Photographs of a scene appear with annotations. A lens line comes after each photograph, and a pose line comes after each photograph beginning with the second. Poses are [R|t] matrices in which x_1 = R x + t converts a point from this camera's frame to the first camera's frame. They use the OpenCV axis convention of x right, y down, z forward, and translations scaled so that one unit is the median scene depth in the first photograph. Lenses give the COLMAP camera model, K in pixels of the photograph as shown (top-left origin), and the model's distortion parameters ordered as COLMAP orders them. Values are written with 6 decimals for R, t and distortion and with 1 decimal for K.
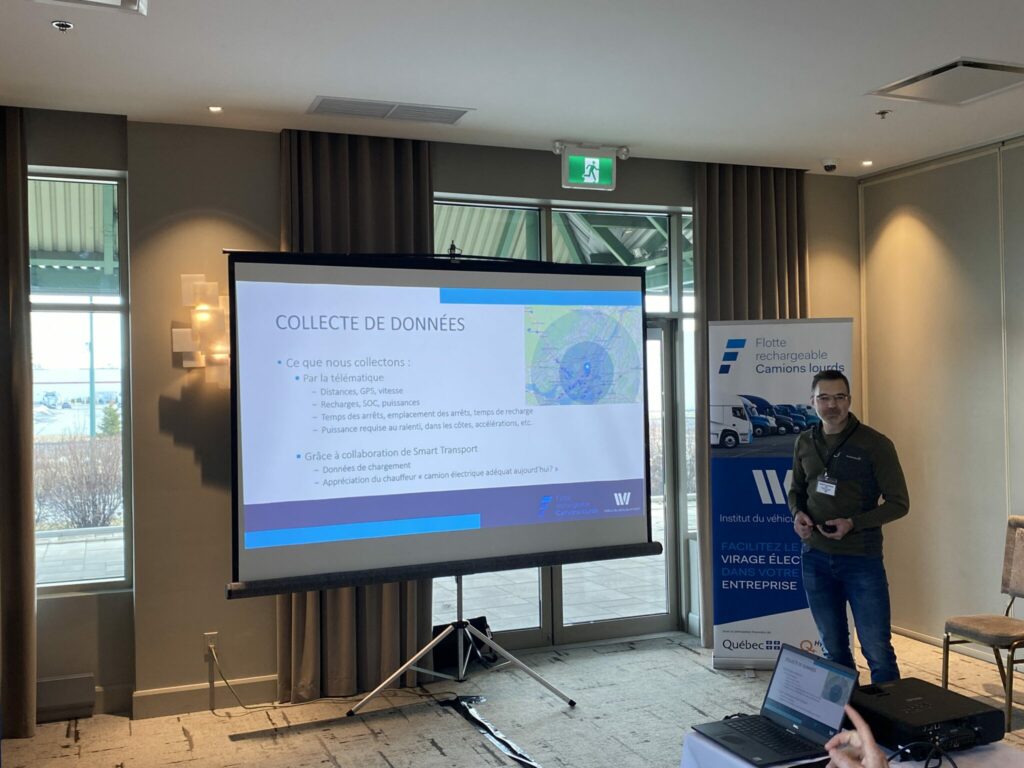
lens RADIAL K [[1022.5, 0, 513.1], [0, 1022.5, 379.0], [0, 0, 1]] dist [0.027844, 0.000000]
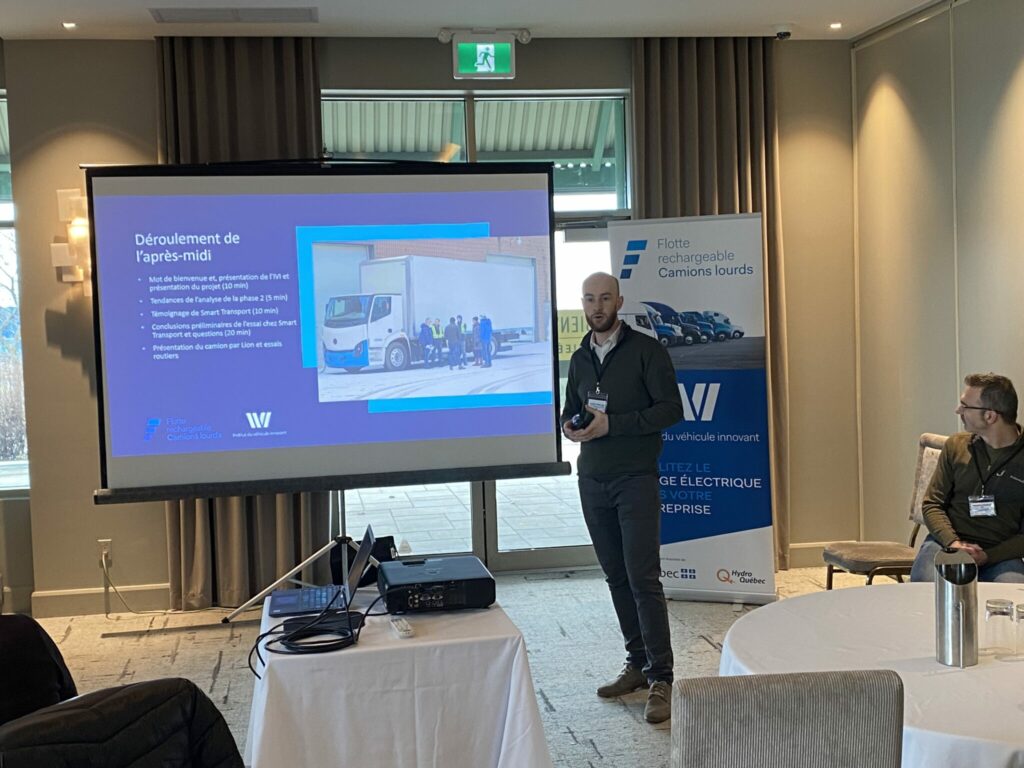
lens RADIAL K [[1356.6, 0, 512.0], [0, 1356.6, 385.7], [0, 0, 1]] dist [0.045612, 0.000000]
pose [[0.974803, 0.001198, -0.223066, 0.379645], [0.016596, 0.996825, 0.077877, -0.005785], [0.222451, -0.079617, 0.971688, -0.207270]]
